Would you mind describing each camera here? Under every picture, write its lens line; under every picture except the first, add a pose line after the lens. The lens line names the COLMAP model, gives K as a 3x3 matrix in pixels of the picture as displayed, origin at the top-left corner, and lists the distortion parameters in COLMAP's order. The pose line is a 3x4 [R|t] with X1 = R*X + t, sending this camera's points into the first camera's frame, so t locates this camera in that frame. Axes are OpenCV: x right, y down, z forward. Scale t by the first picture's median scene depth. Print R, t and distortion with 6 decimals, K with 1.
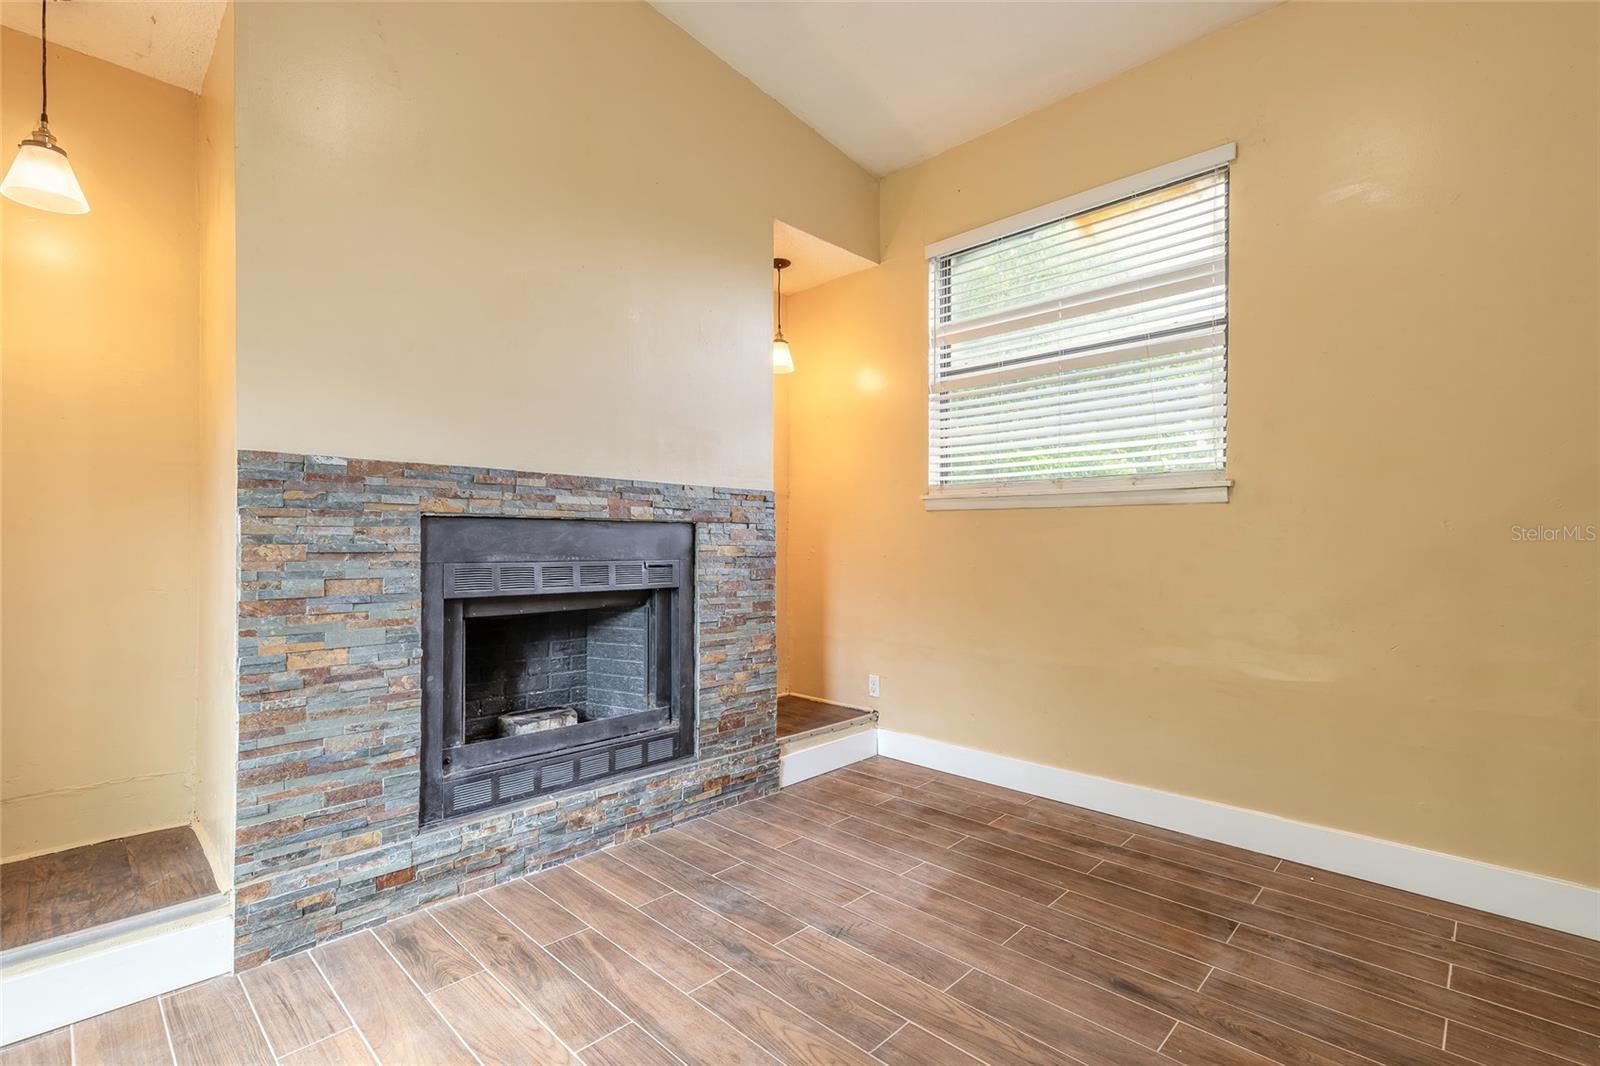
lens RADIAL K [[722.0, 0, 795.8], [0, 722.0, 540.0], [0, 0, 1]] dist [0.007562, -0.002785]
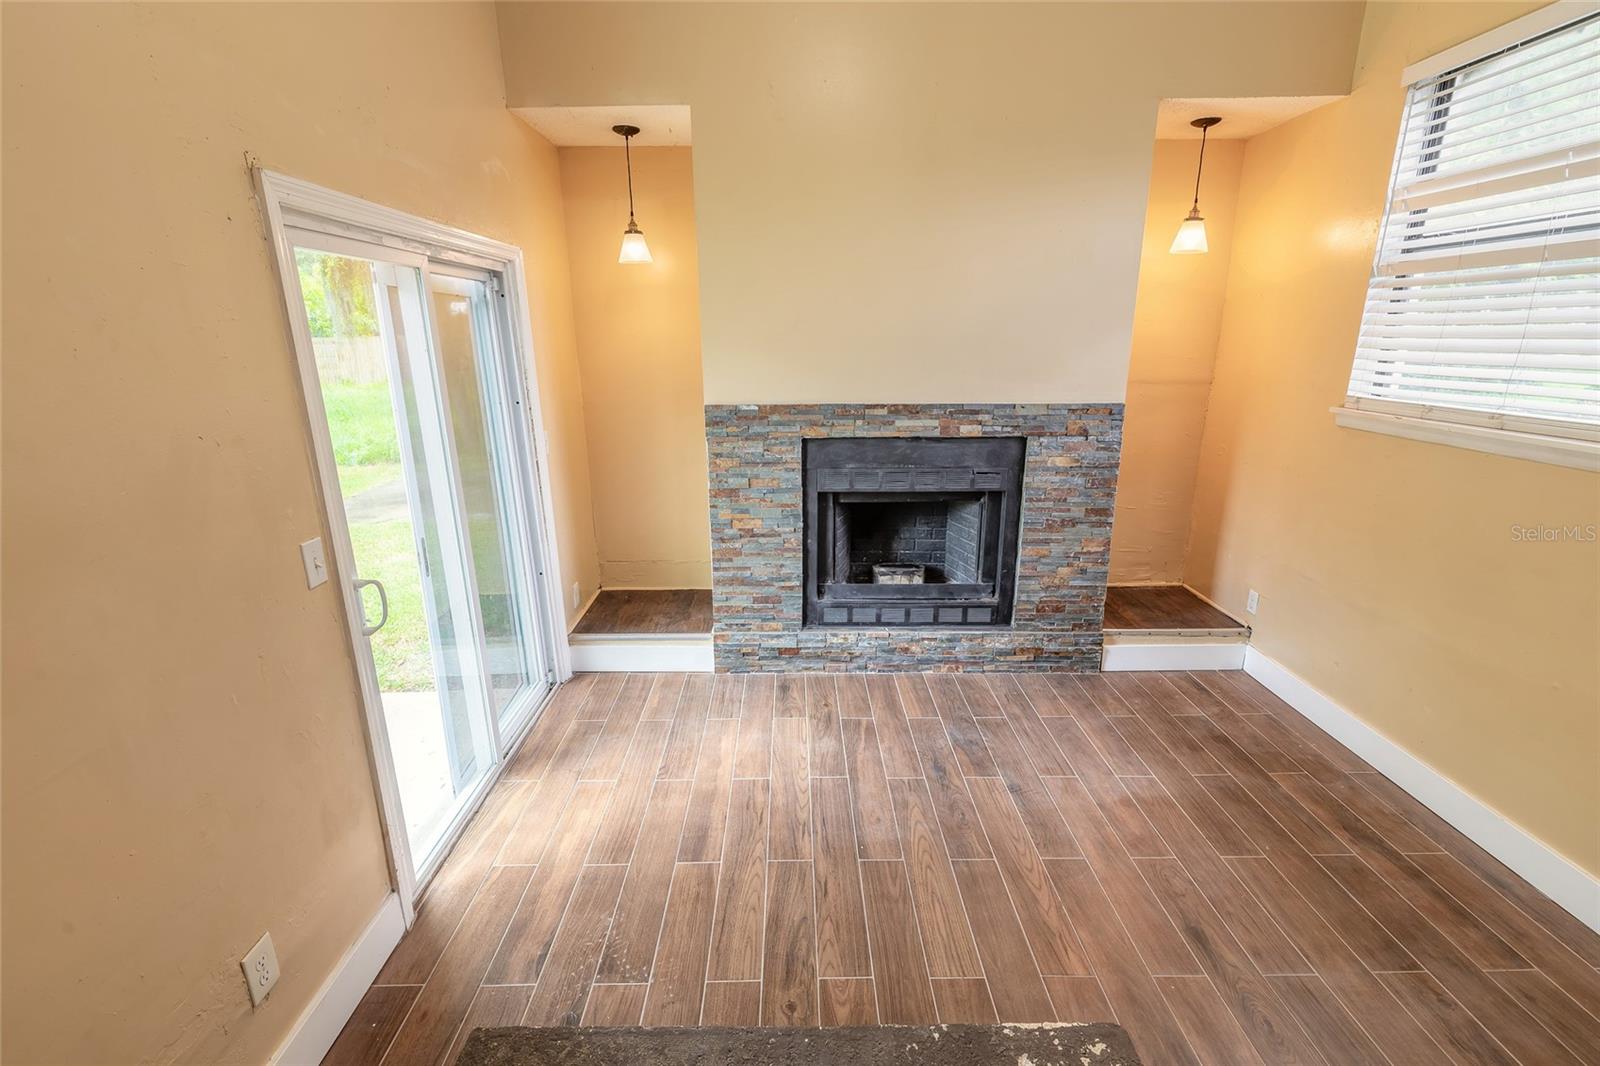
lens RADIAL K [[722.0, 0, 797.2], [0, 722.0, 536.1], [0, 0, 1]] dist [0.007562, -0.002785]
pose [[0.700677, 0.189361, -0.687891, 0.533089], [0.010829, 0.961203, 0.275628, -0.241980], [0.713397, -0.200575, 0.671442, -0.070545]]
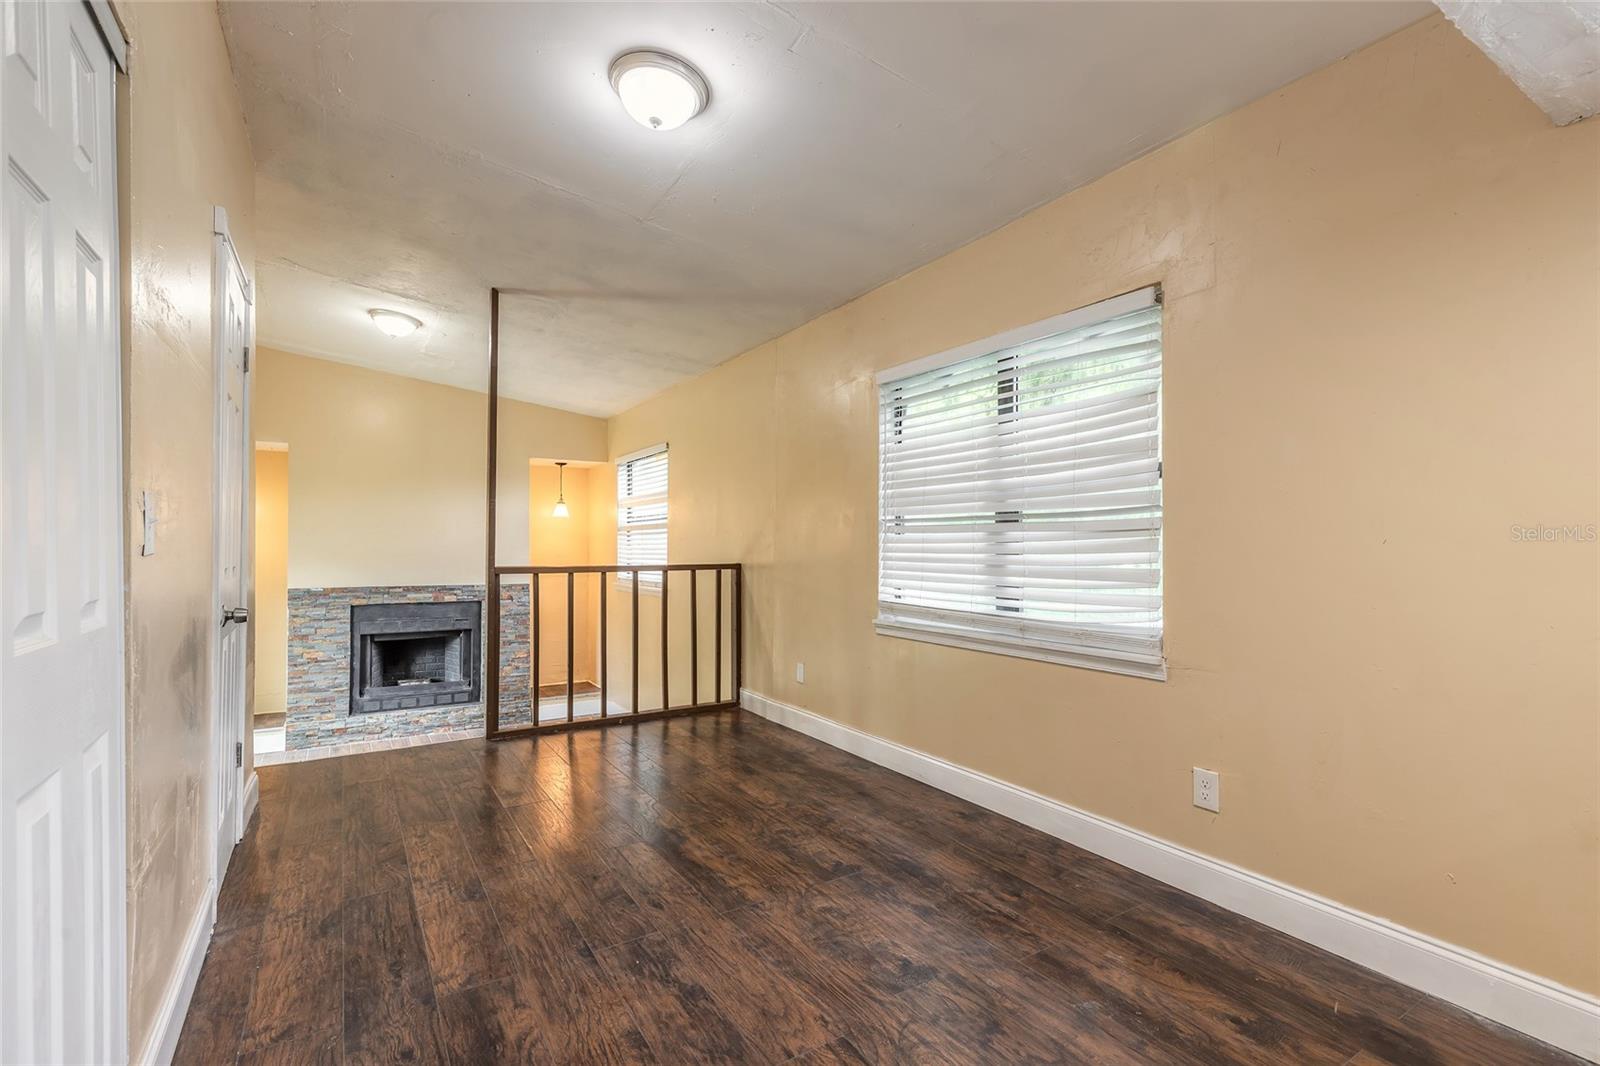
lens RADIAL K [[722.0, 0, 797.7], [0, 722.0, 538.3], [0, 0, 1]] dist [0.007562, -0.002785]
pose [[0.970899, -0.001872, -0.239481, 1.768878], [-0.000188, 0.999963, -0.008577, -0.258539], [0.239488, 0.008372, 0.970863, -1.272307]]
